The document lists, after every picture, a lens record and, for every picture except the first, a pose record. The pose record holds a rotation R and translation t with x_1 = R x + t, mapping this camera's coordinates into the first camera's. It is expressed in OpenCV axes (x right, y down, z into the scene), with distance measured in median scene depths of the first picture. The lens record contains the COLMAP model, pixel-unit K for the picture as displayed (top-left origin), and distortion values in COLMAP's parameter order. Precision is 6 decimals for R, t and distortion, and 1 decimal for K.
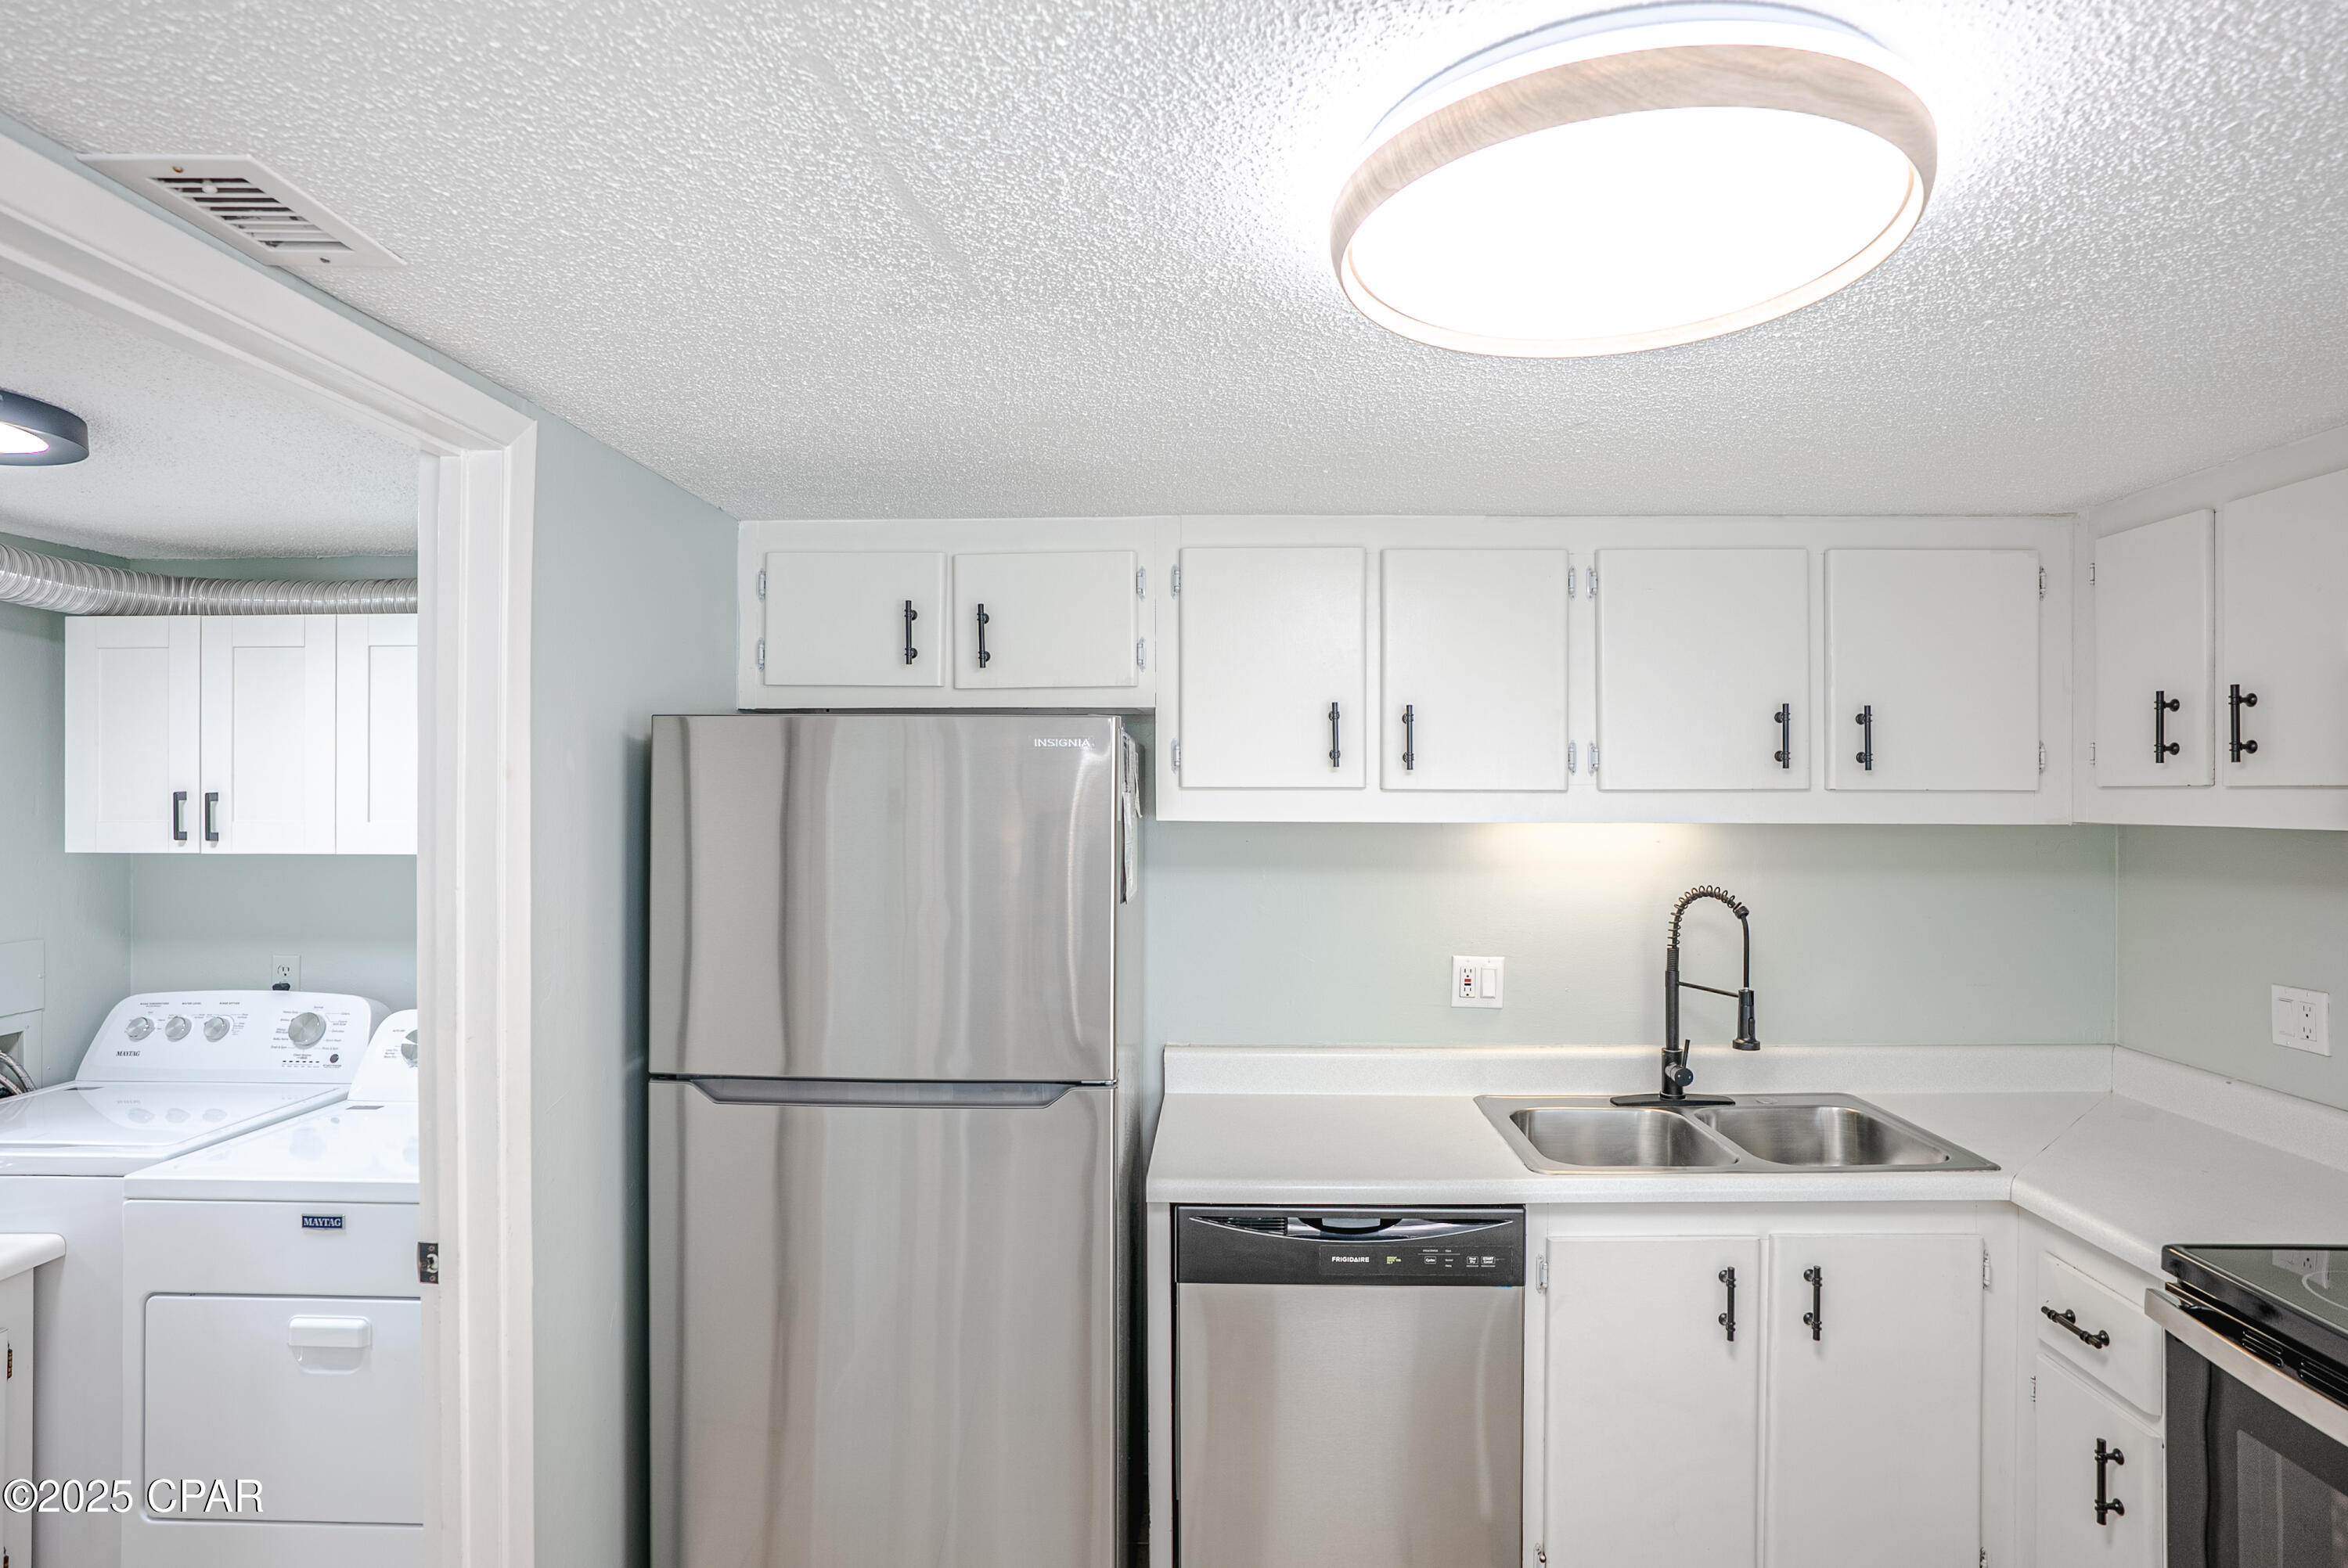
lens RADIAL K [[1214.3, 0, 1206.0], [0, 1214.3, 789.7], [0, 0, 1]] dist [-0.035331, 0.011137]
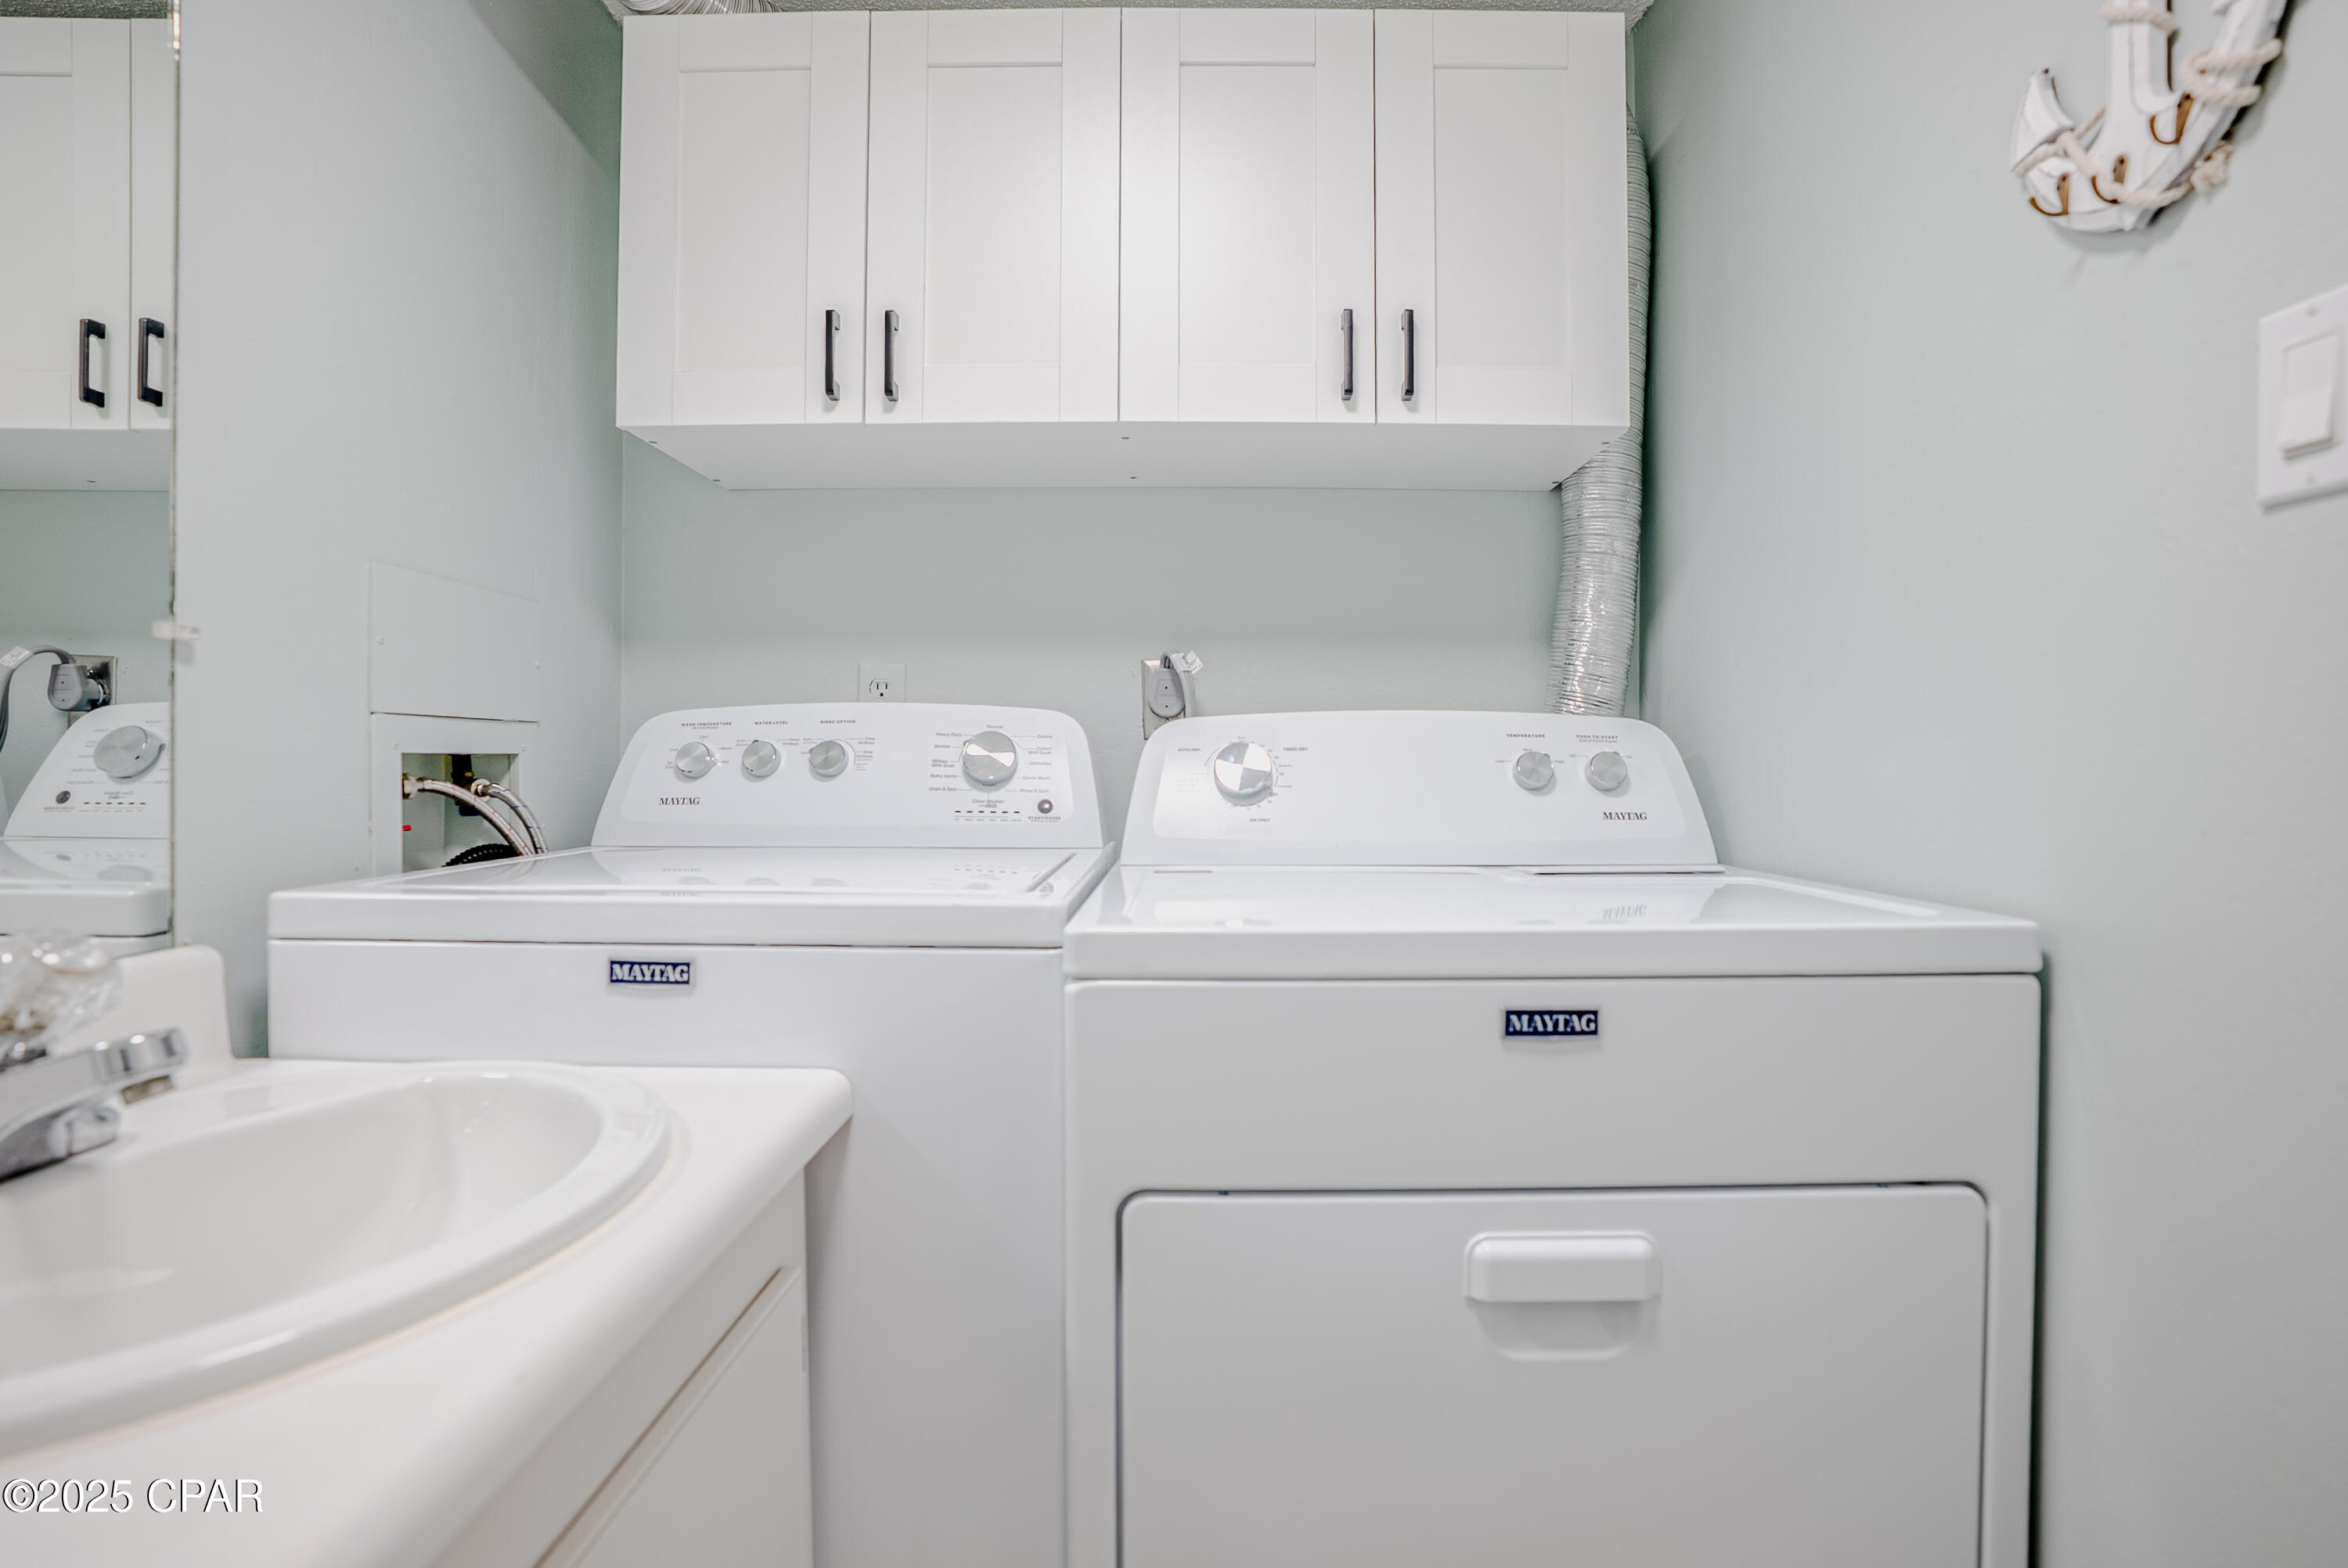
lens RADIAL K [[1096.7, 0, 1236.9], [0, 1096.7, 789.5], [0, 0, 1]] dist [-0.068258, 0.024217]
pose [[0.999461, 0.006149, 0.032252, -0.677362], [-0.007127, 0.999515, 0.030320, 0.207663], [-0.032050, -0.030534, 0.999020, 0.474114]]
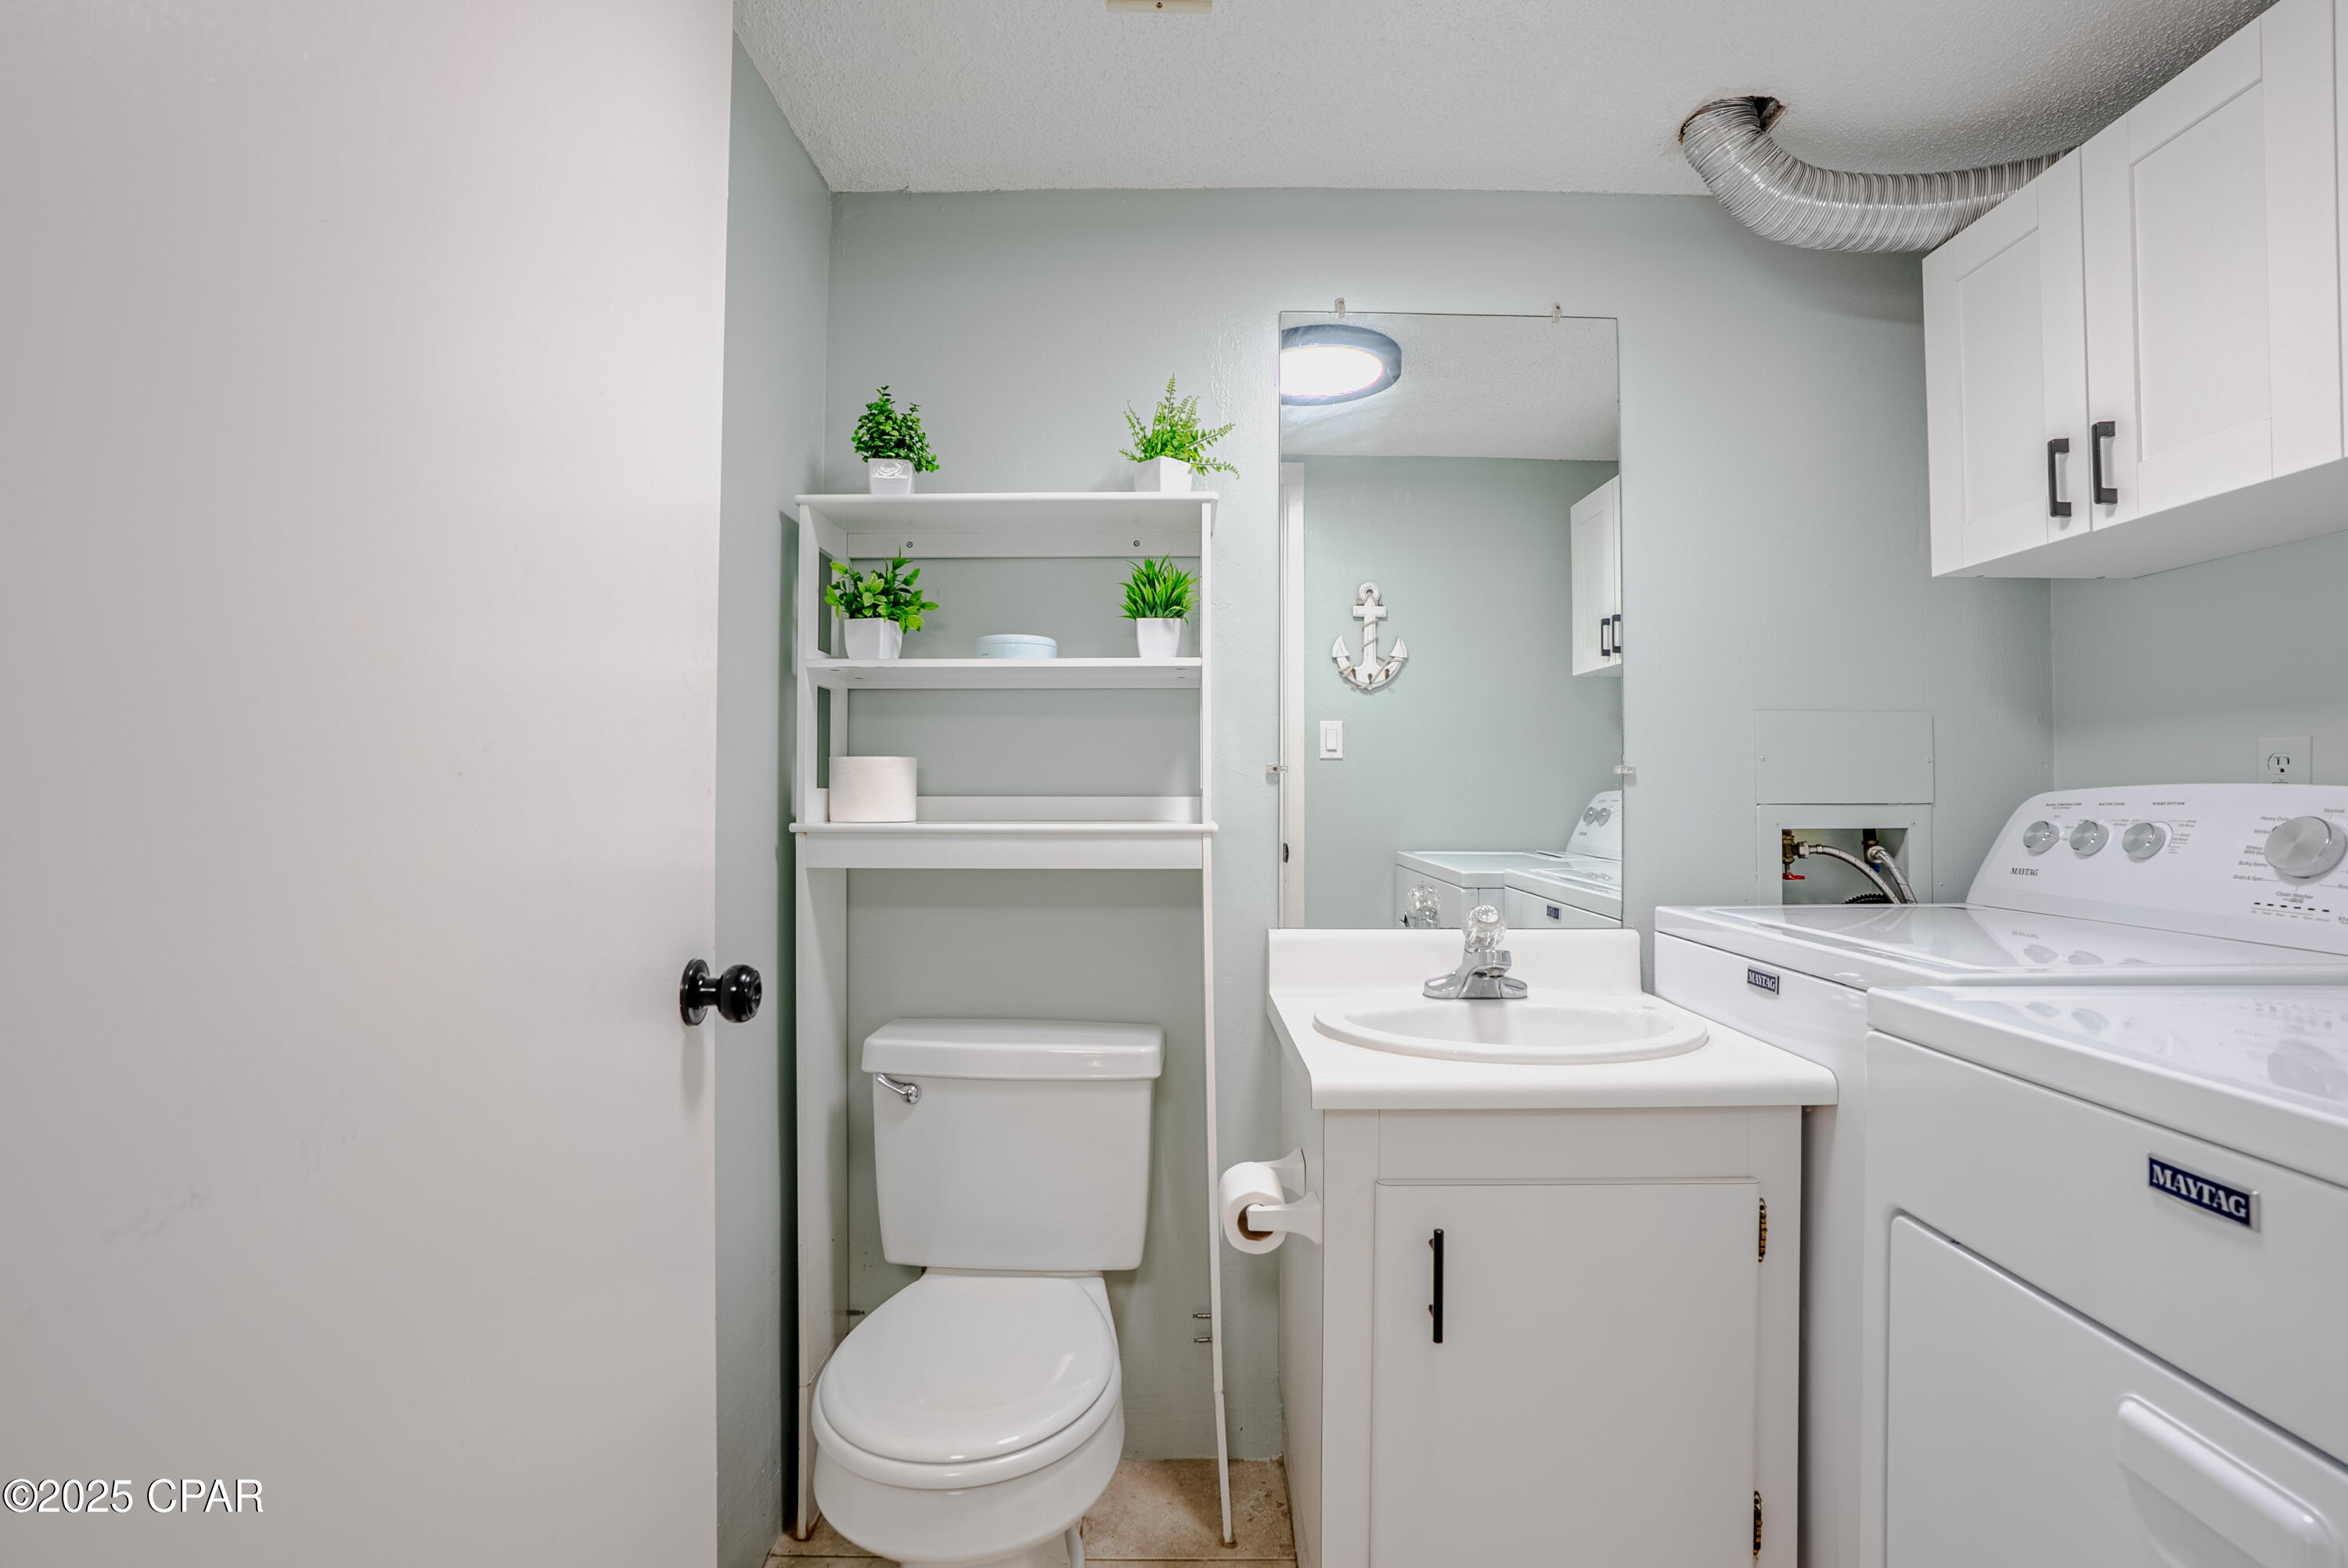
lens RADIAL K [[1096.7, 0, 1177.7], [0, 1096.7, 787.1], [0, 0, 1]] dist [-0.068258, 0.024217]
pose [[0.016088, -0.003189, -0.999865, -0.313891], [0.002457, 0.999992, -0.003150, 0.182142], [0.999868, -0.002406, 0.016095, 0.521415]]
